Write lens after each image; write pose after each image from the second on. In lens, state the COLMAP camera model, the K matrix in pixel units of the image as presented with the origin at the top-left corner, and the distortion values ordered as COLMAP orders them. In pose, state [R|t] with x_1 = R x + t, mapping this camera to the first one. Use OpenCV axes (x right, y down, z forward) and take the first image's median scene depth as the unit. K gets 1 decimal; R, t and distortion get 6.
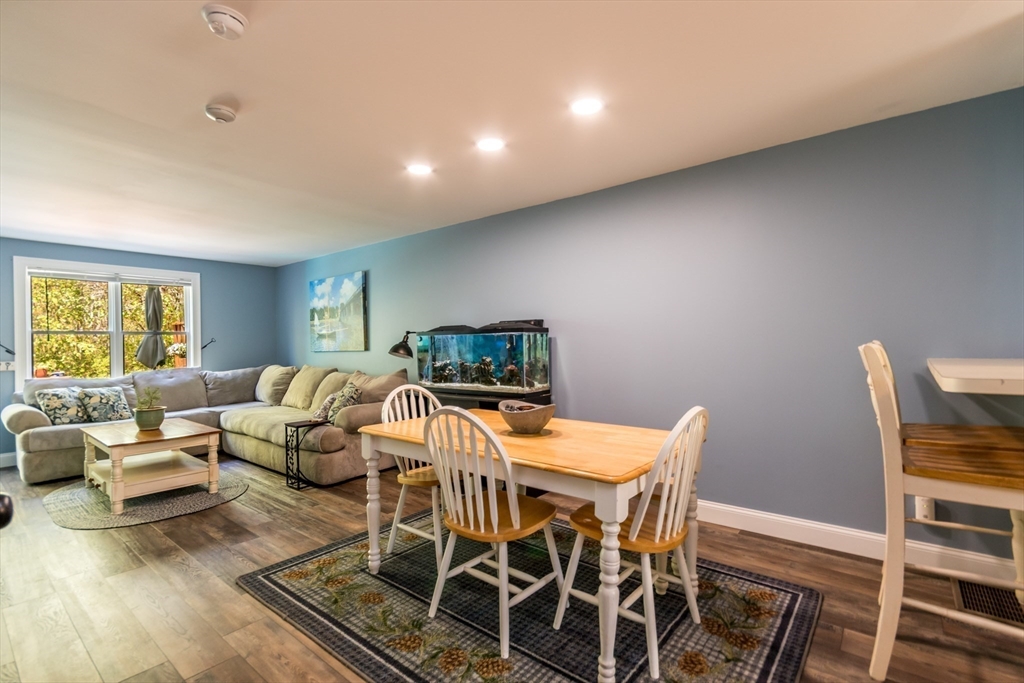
lens RADIAL K [[471.1, 0, 514.3], [0, 471.1, 342.1], [0, 0, 1]] dist [0.000601, 0.000894]
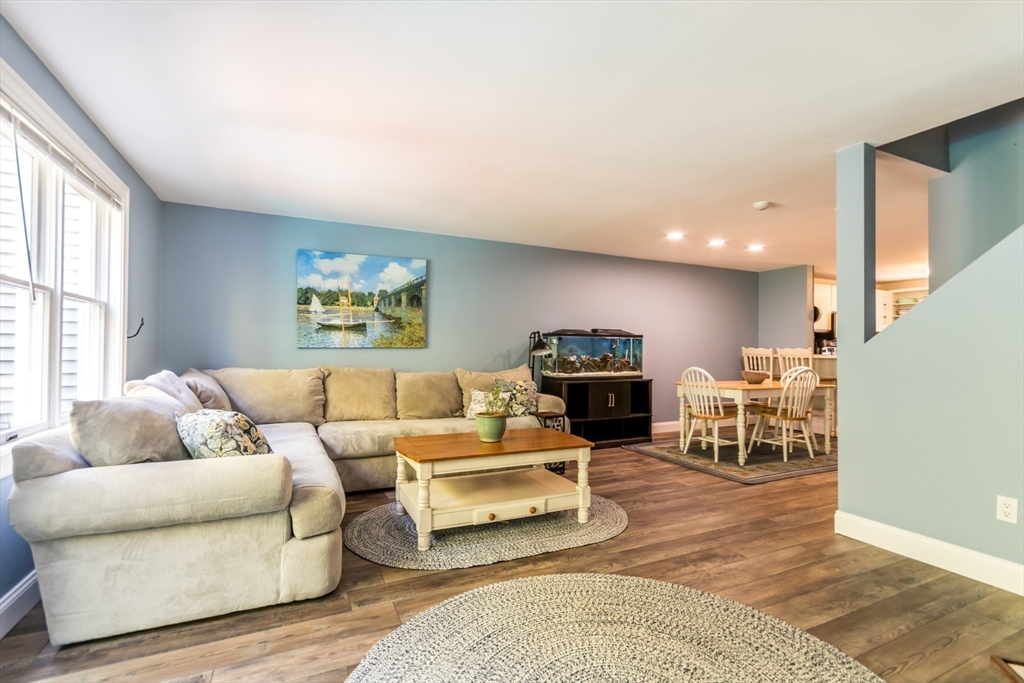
lens RADIAL K [[471.1, 0, 514.3], [0, 471.1, 342.1], [0, 0, 1]] dist [0.000601, 0.000894]
pose [[0.425969, 0.032320, 0.904160, -1.037149], [-0.015322, 0.999476, -0.028508, 0.030200], [-0.904608, -0.001710, 0.426241, 0.444354]]
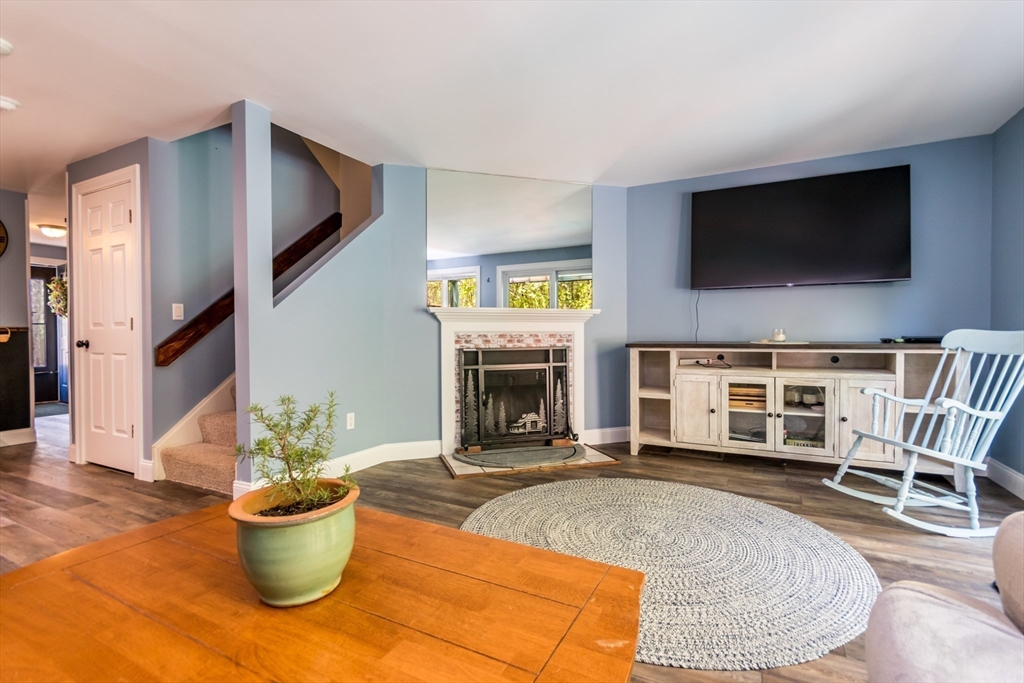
lens RADIAL K [[471.1, 0, 514.3], [0, 471.1, 342.1], [0, 0, 1]] dist [0.000601, 0.000894]
pose [[-0.978458, 0.020457, -0.205431, -0.585891], [0.017900, 0.999738, 0.014296, 0.046286], [0.205670, 0.010311, -0.978567, 0.873200]]
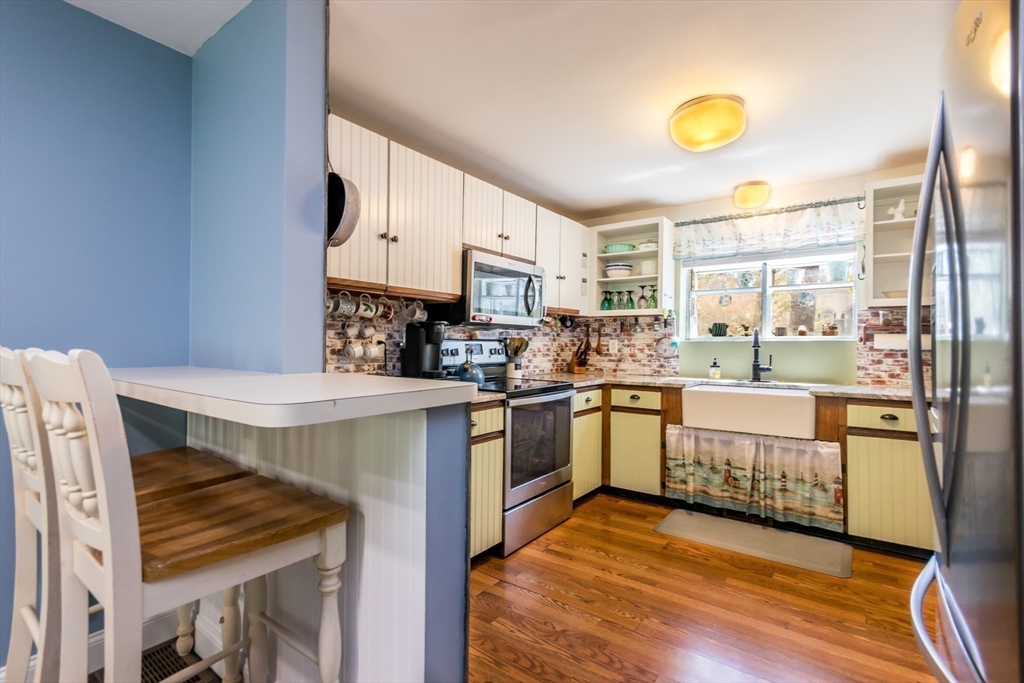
lens RADIAL K [[471.1, 0, 514.3], [0, 471.1, 342.1], [0, 0, 1]] dist [0.000601, 0.000894]
pose [[-0.049171, 0.019072, 0.998608, 0.070990], [-0.009119, 0.999767, -0.019543, 0.001151], [-0.998749, -0.010067, -0.048985, 0.169556]]
